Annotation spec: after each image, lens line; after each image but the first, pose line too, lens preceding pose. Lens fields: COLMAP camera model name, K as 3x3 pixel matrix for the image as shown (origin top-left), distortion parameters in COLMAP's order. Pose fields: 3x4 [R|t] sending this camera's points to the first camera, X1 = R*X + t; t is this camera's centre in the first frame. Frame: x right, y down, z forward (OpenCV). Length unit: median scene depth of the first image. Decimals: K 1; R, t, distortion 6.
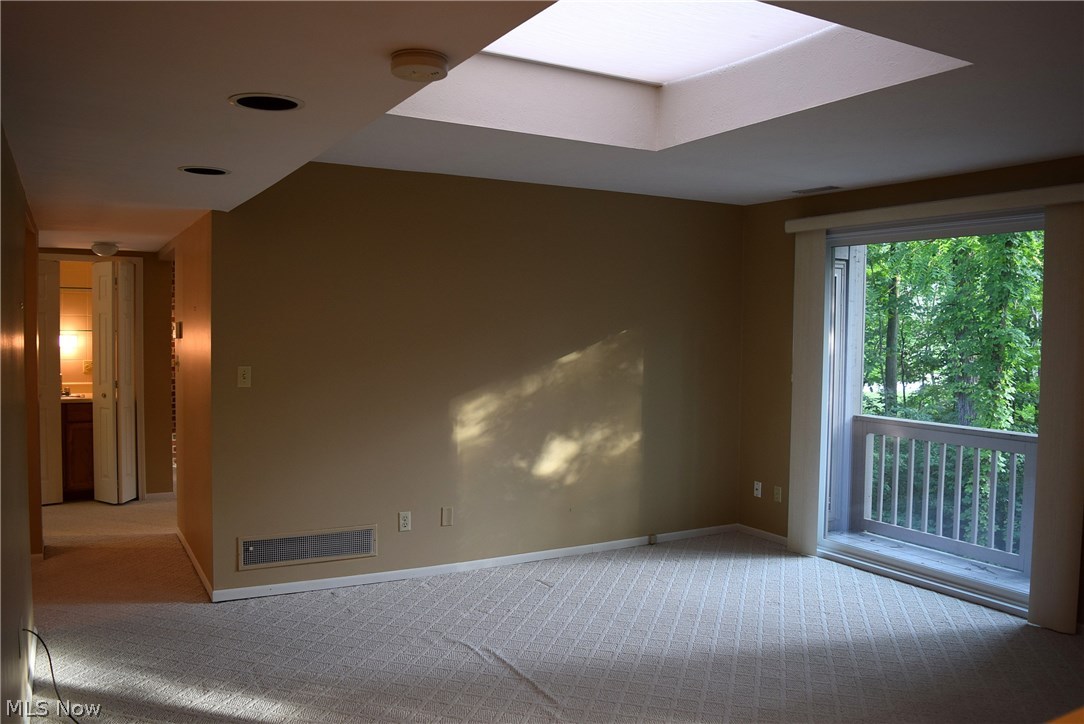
lens RADIAL K [[868.1, 0, 536.5], [0, 868.1, 361.2], [0, 0, 1]] dist [-0.087720, 0.011912]
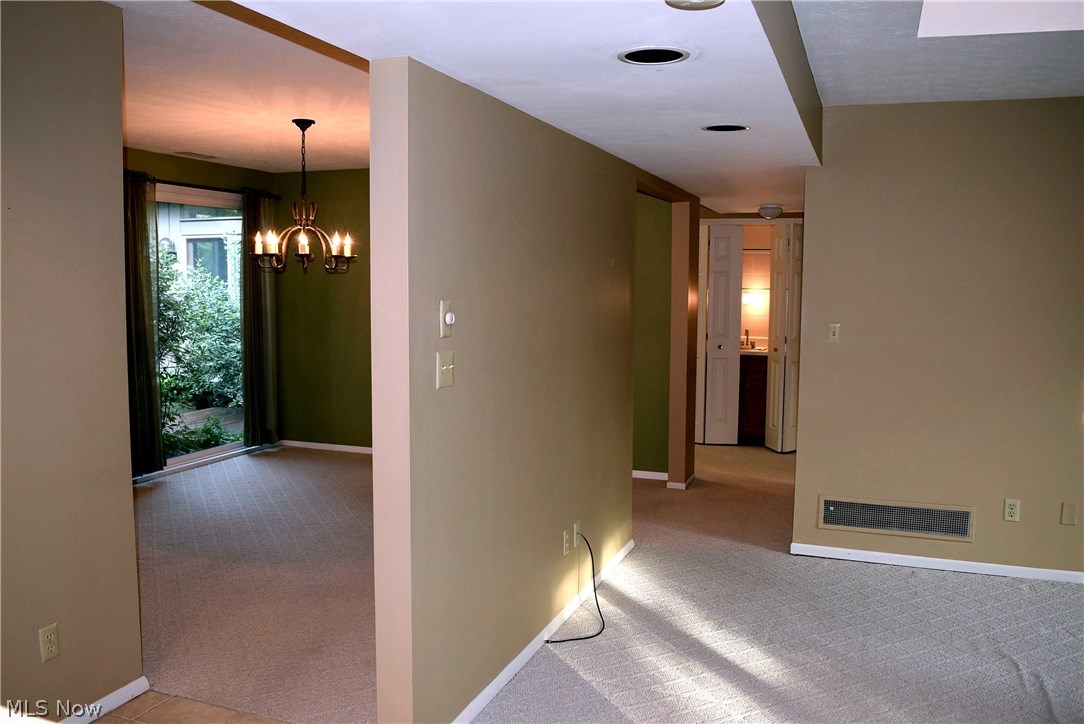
lens RADIAL K [[868.1, 0, 536.5], [0, 868.1, 361.2], [0, 0, 1]] dist [-0.087720, 0.011912]
pose [[0.642184, 0.061485, -0.764081, 0.188307], [-0.028927, 0.998012, 0.055996, 0.004212], [0.766004, -0.013857, 0.642686, 0.105971]]
